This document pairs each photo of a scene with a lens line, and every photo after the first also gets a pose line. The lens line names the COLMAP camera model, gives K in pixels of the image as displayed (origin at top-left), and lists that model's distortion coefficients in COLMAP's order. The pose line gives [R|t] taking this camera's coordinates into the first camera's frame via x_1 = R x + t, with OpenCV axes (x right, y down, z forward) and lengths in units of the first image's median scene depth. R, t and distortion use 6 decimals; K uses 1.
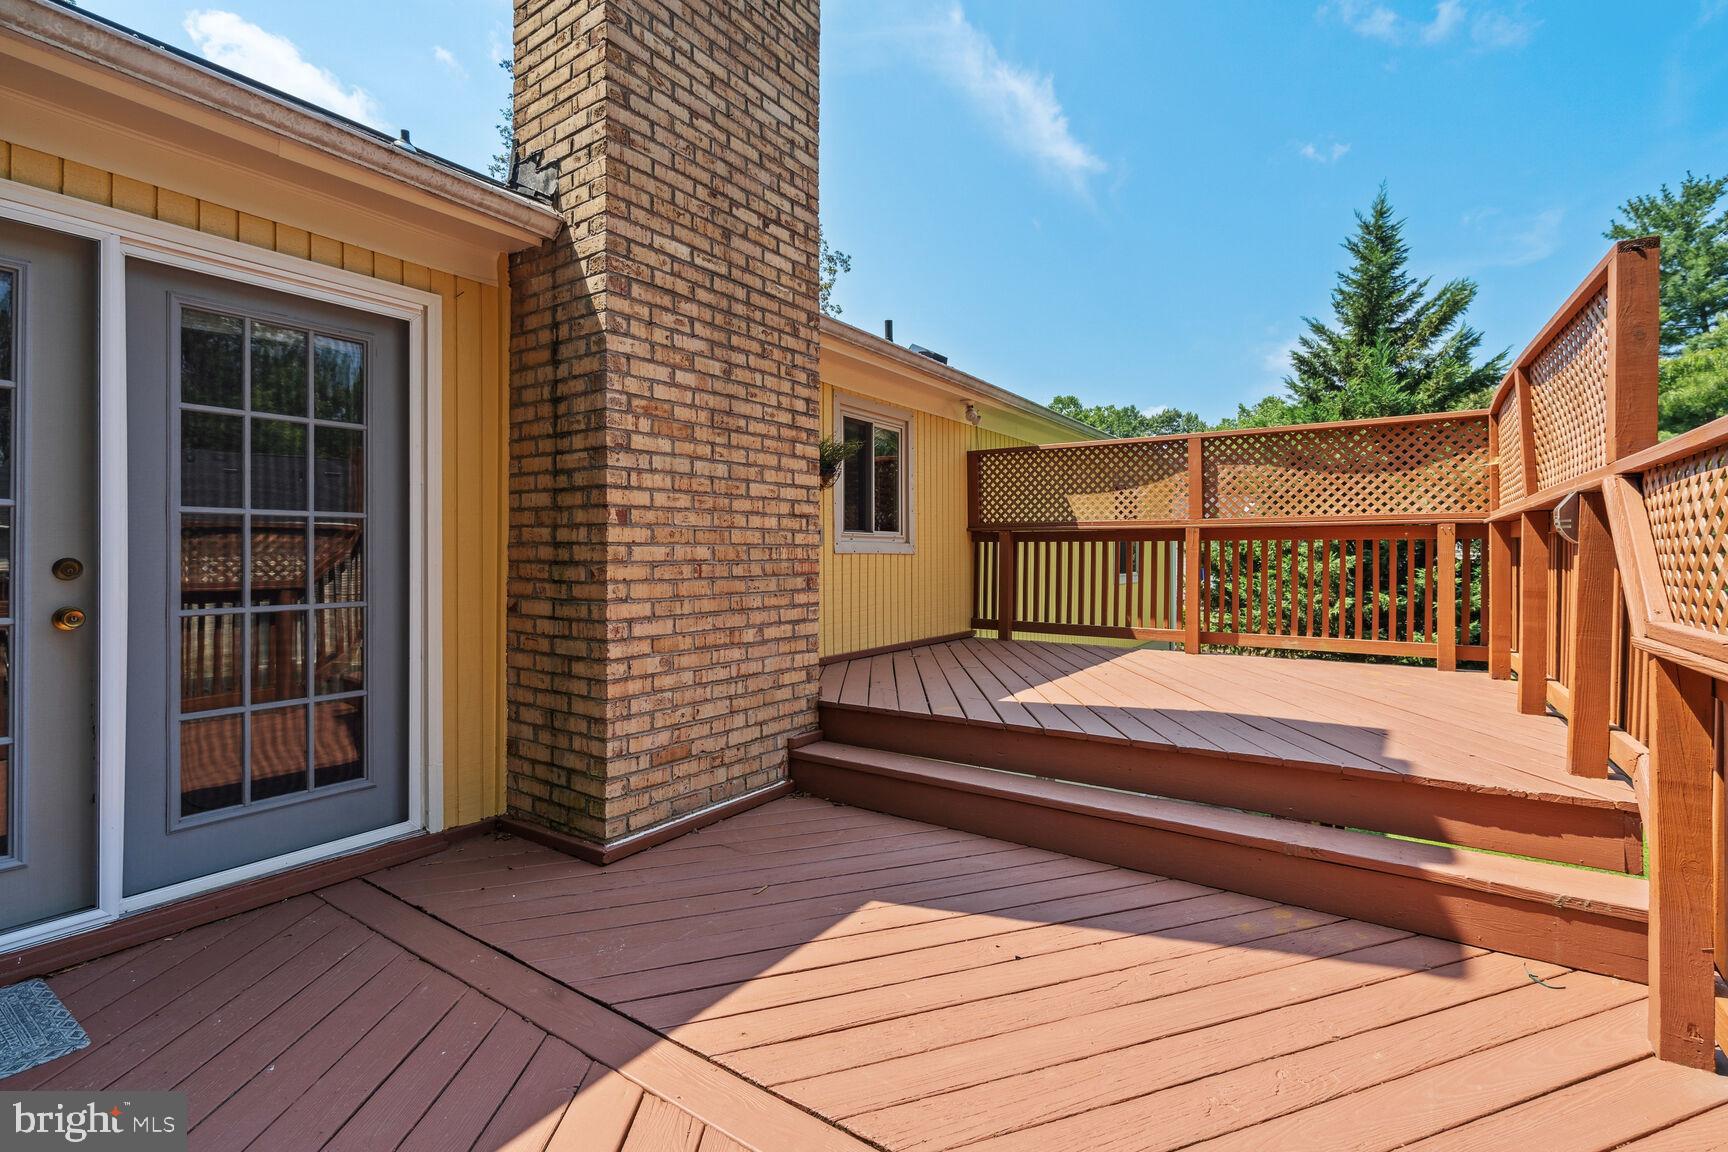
lens RADIAL K [[806.8, 0, 861.9], [0, 806.8, 554.1], [0, 0, 1]] dist [-0.002498, -0.000382]
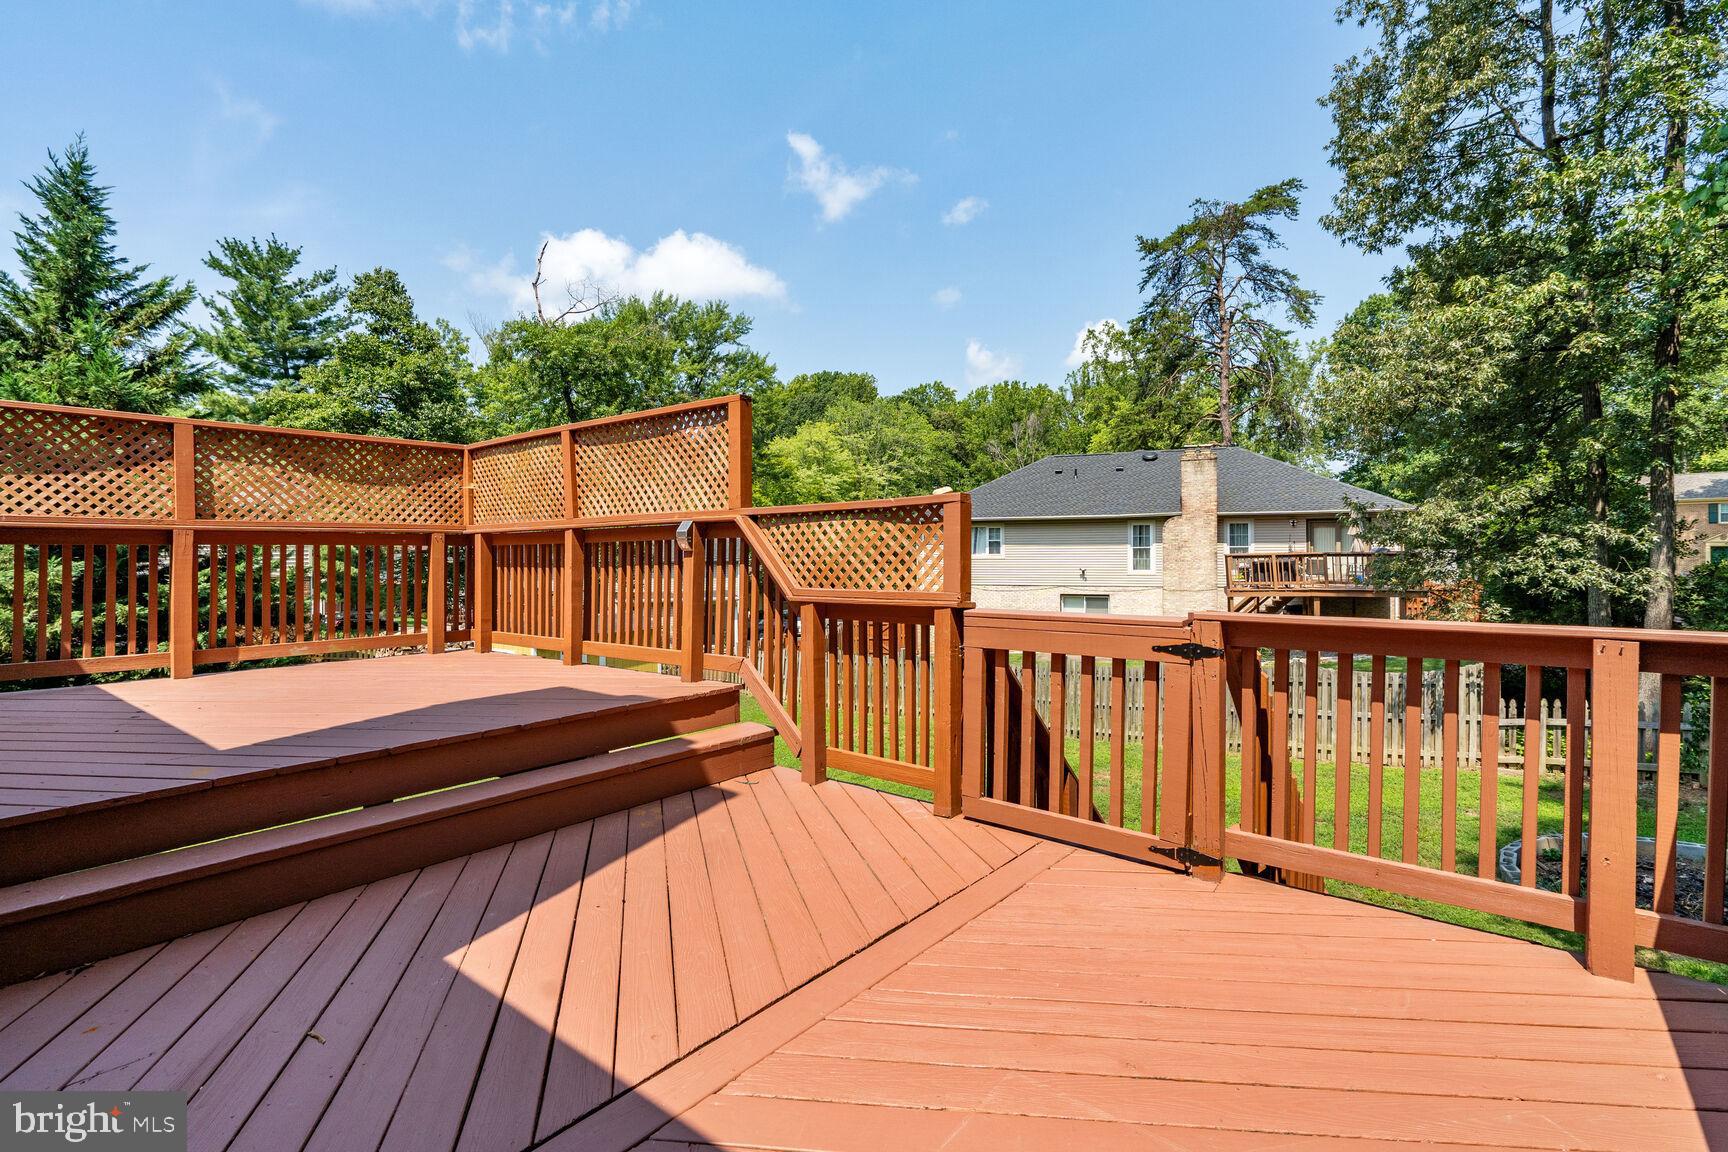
lens RADIAL K [[787.6, 0, 872.1], [0, 787.6, 564.3], [0, 0, 1]] dist [0.002533, 0.000312]
pose [[0.074047, -0.014302, 0.997152, -0.167071], [0.007027, 0.999880, 0.013820, -0.000968], [-0.997230, 0.005983, 0.074139, 0.098894]]
